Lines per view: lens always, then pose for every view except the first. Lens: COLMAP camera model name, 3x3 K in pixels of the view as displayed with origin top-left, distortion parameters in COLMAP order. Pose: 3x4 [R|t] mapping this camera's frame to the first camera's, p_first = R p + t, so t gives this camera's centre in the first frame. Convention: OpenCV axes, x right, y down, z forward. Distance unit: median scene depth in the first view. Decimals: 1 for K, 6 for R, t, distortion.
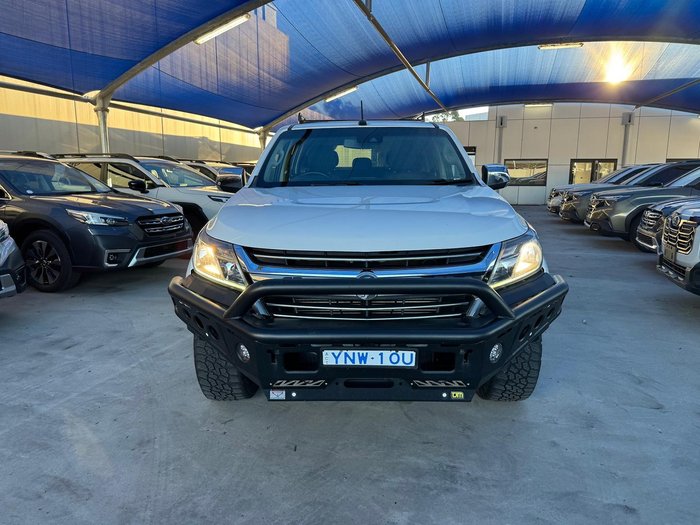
lens RADIAL K [[494.2, 0, 351.2], [0, 494.2, 264.6], [0, 0, 1]] dist [0.043135, -0.061234]
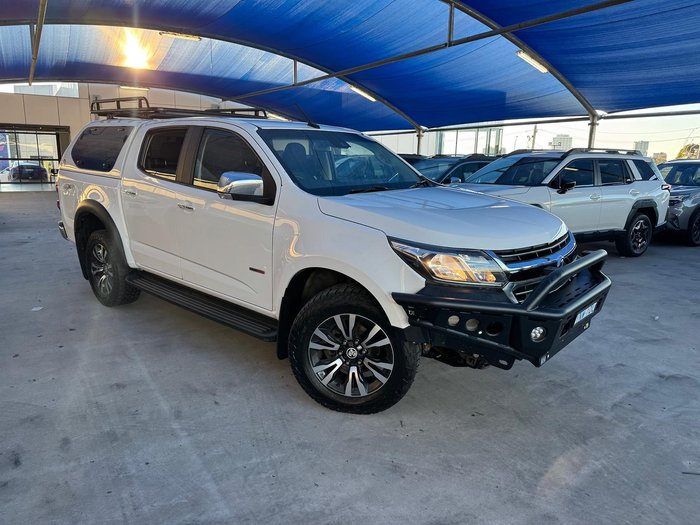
lens RADIAL K [[494.9, 0, 350.0], [0, 494.9, 262.5], [0, 0, 1]] dist [0.039023, -0.055918]
pose [[0.649360, -0.143515, 0.746816, -0.954783], [0.119740, 0.989077, 0.085955, -0.110093], [-0.750995, 0.033609, 0.659452, 0.350981]]
